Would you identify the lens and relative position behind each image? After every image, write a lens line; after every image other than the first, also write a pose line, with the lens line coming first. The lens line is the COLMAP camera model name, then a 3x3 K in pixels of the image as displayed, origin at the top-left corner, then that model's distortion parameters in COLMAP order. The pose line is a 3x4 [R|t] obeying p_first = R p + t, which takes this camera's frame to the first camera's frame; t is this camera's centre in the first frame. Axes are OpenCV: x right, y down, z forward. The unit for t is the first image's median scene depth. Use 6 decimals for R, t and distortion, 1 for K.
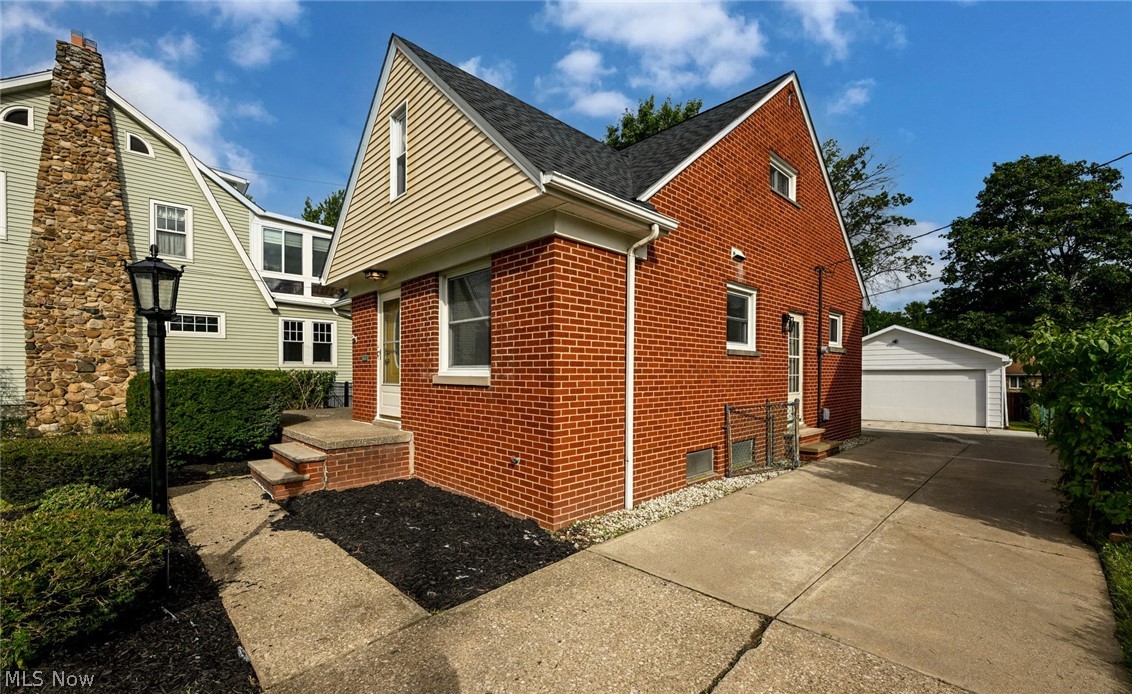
lens RADIAL K [[470.7, 0, 565.4], [0, 470.7, 379.0], [0, 0, 1]] dist [-0.004414, 0.000693]
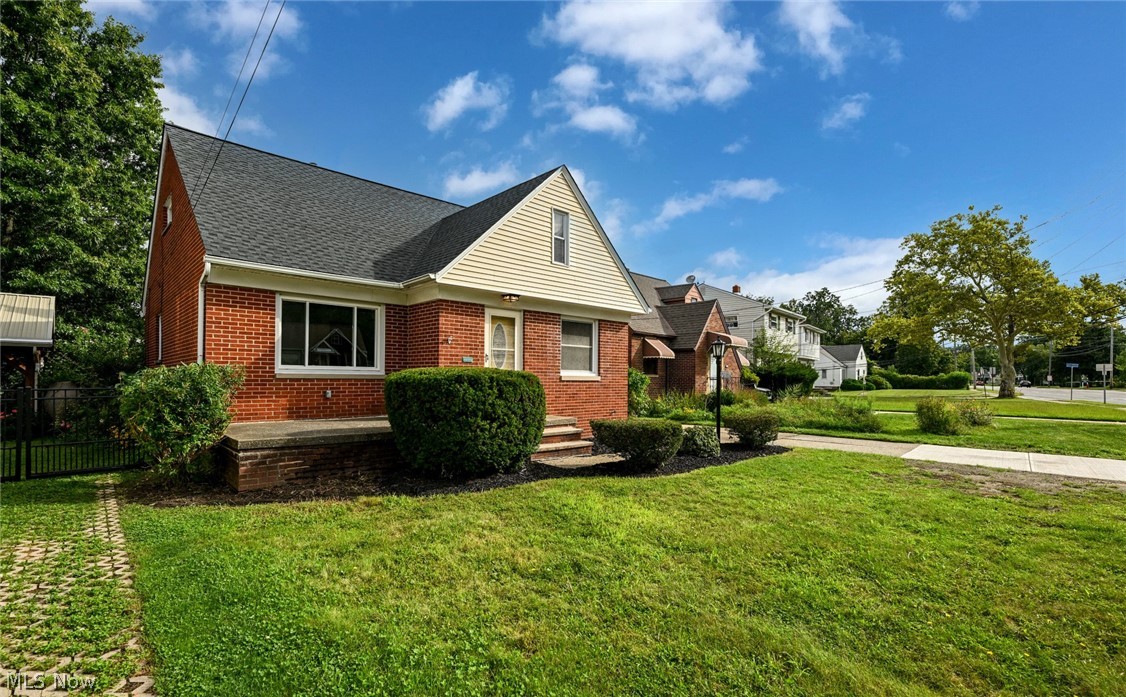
lens RADIAL K [[515.5, 0, 558.3], [0, 515.5, 373.9], [0, 0, 1]] dist [-0.005862, 0.000619]
pose [[-0.003129, 0.004320, 0.999986, -1.198802], [0.004194, 0.999982, -0.004307, -0.003110], [-0.999986, 0.004180, -0.003148, 0.575919]]
